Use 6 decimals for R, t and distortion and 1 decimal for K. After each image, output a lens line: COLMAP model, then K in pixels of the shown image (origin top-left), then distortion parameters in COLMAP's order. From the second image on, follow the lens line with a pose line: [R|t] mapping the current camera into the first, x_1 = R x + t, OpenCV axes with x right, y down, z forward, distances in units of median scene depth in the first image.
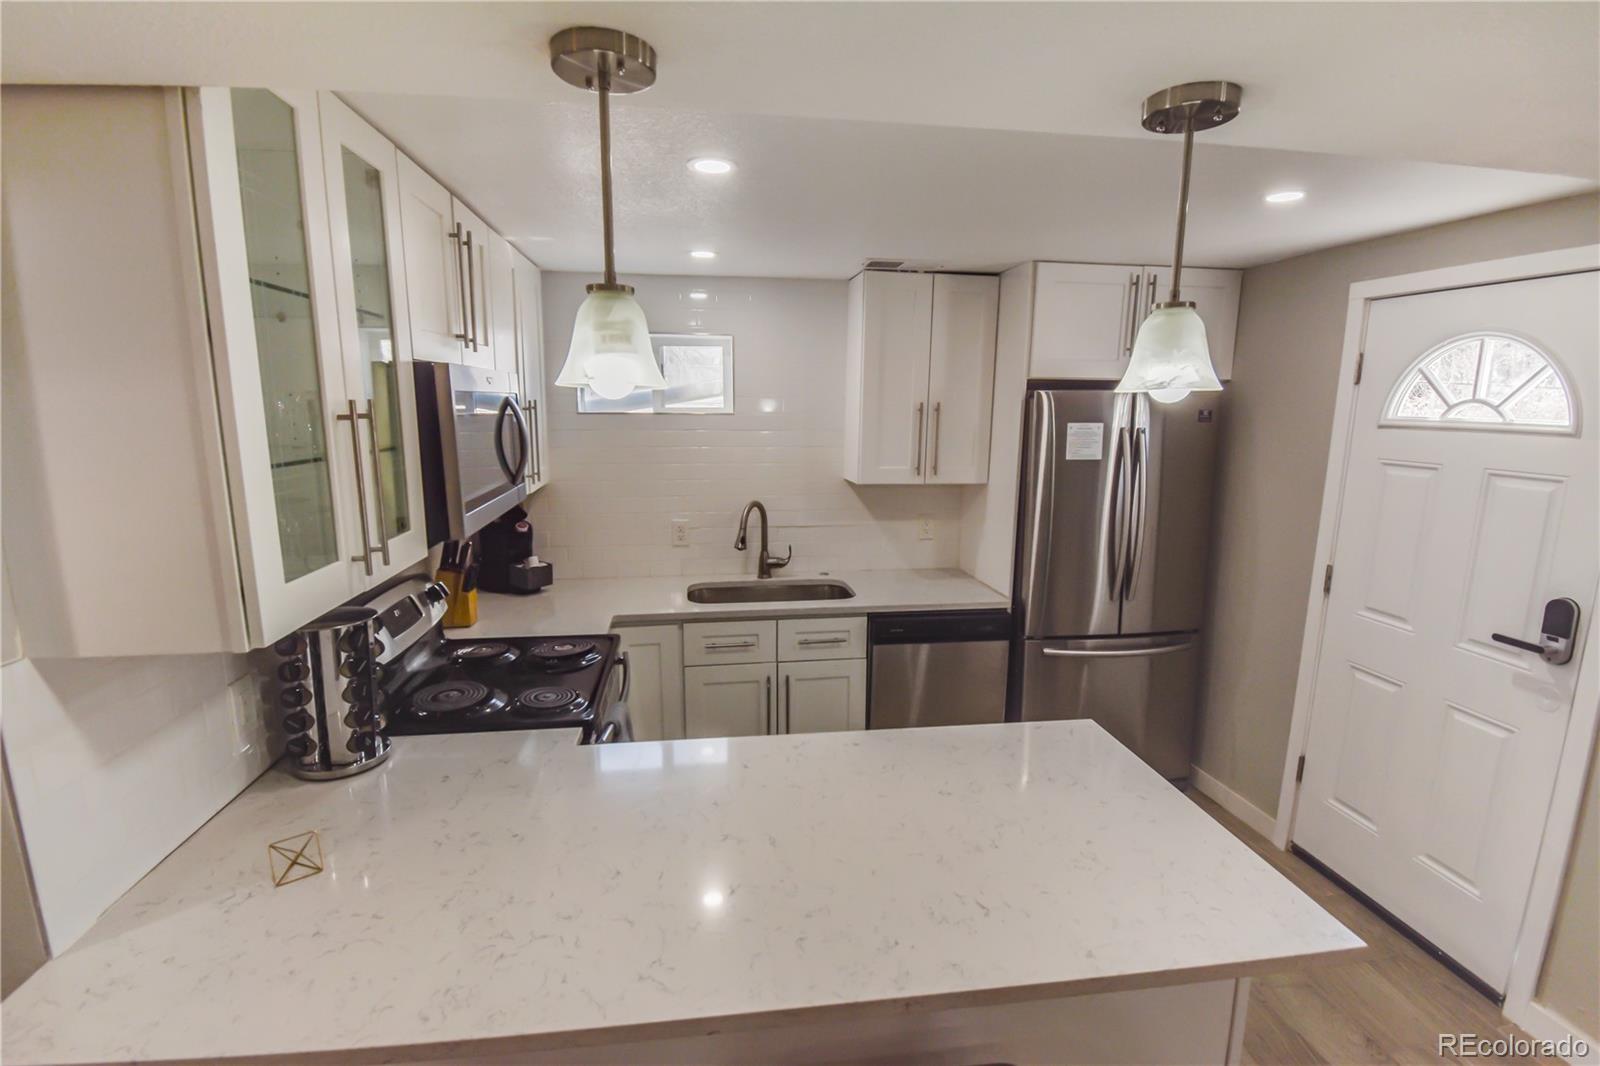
lens RADIAL K [[735.2, 0, 805.2], [0, 735.2, 533.1], [0, 0, 1]] dist [0.035248, -0.031236]
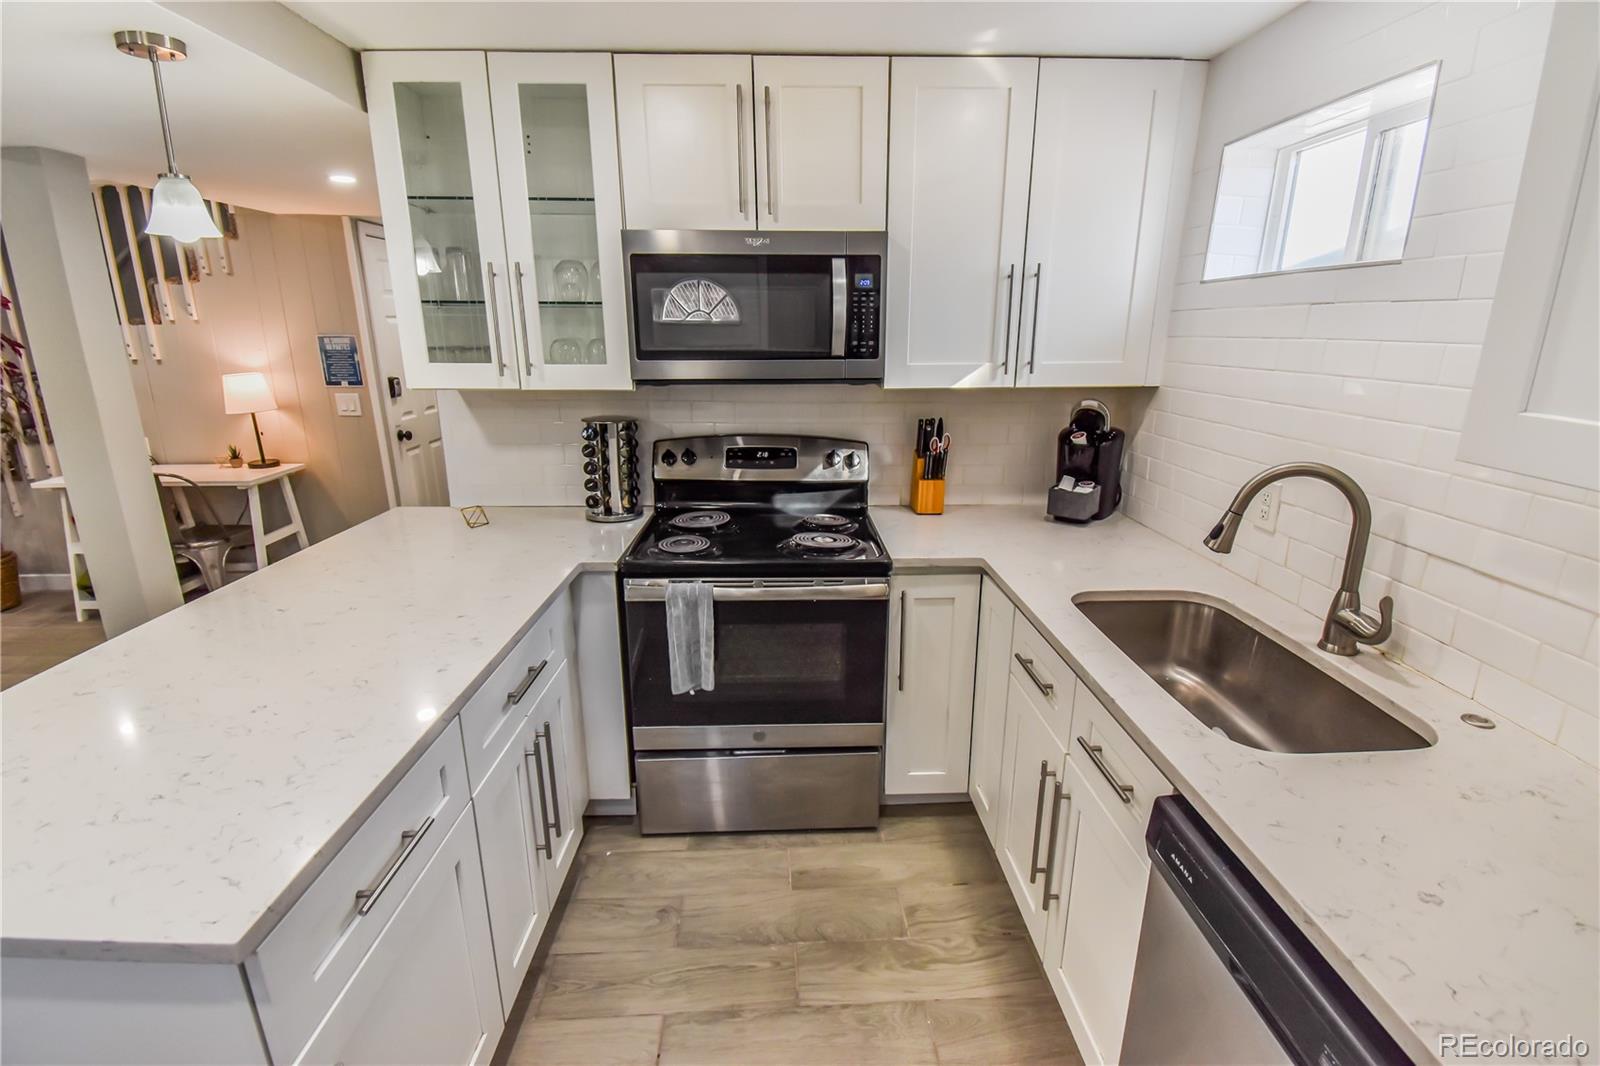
lens RADIAL K [[735.2, 0, 805.2], [0, 735.2, 533.1], [0, 0, 1]] dist [0.035248, -0.031236]
pose [[-0.115362, 0.263225, -0.957812, 0.437941], [-0.173815, 0.944024, 0.280370, -0.083156], [0.977998, 0.198826, -0.063152, 0.815355]]
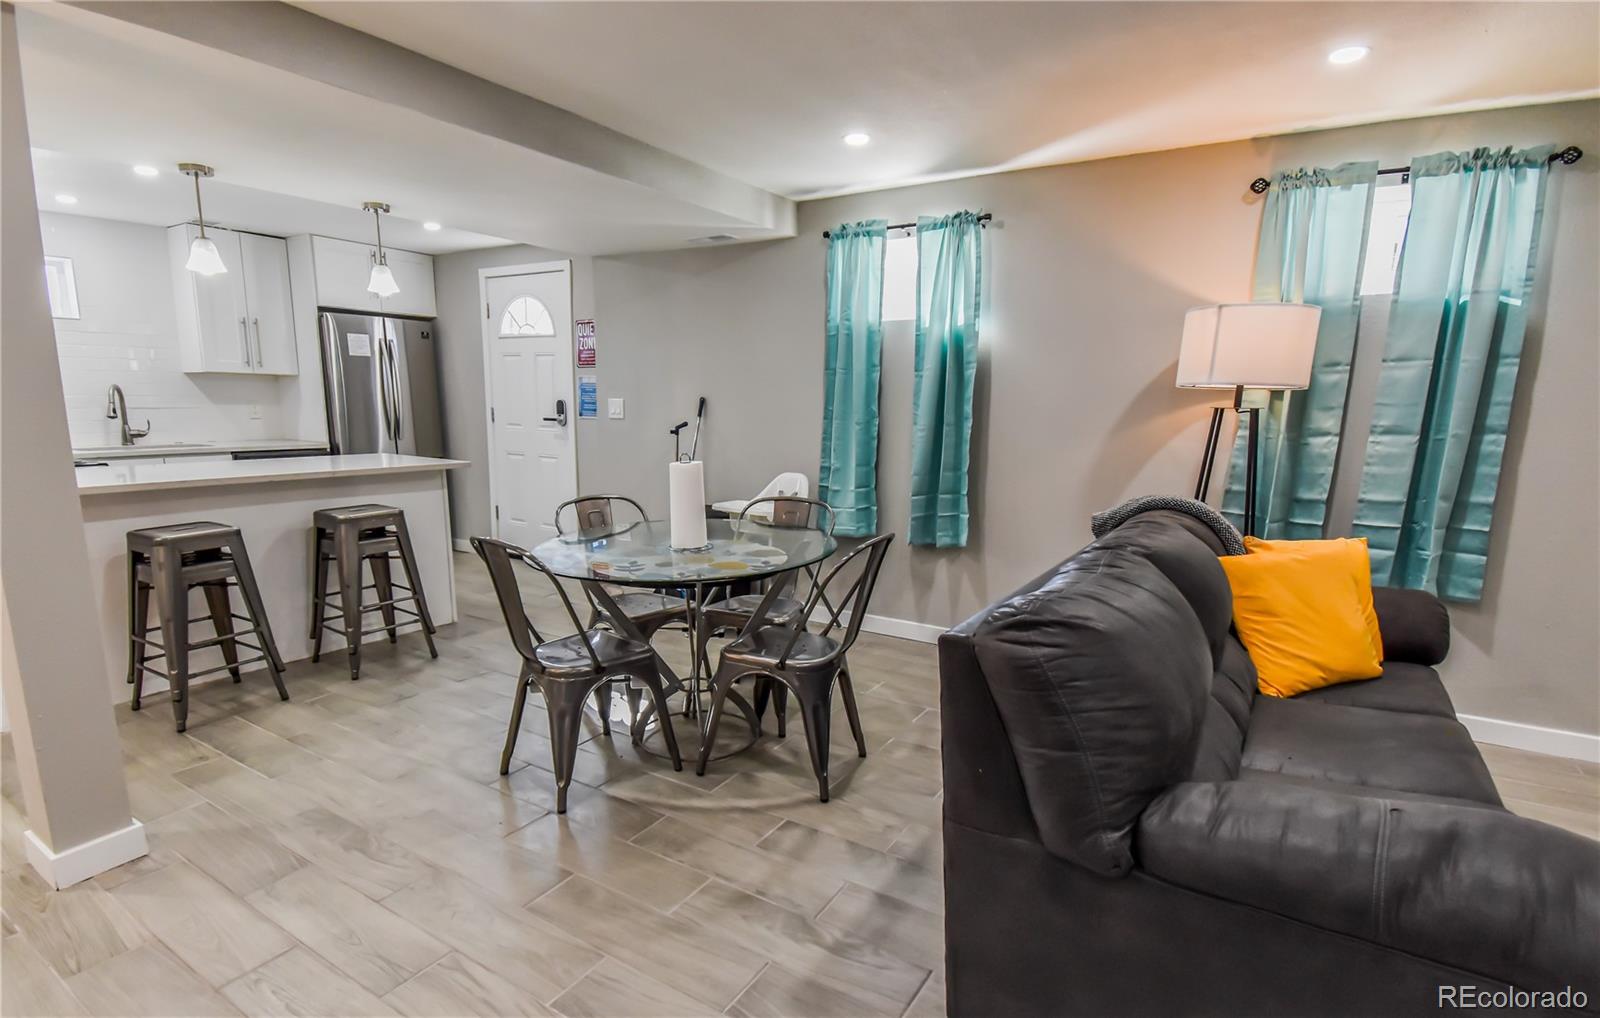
lens RADIAL K [[804.7, 0, 794.1], [0, 804.7, 576.7], [0, 0, 1]] dist [-0.000100, -0.027879]
pose [[0.649710, -0.158746, 0.743422, -0.432375], [0.115352, 0.987216, 0.109992, 0.315543], [-0.751379, 0.014292, 0.659716, -0.975469]]
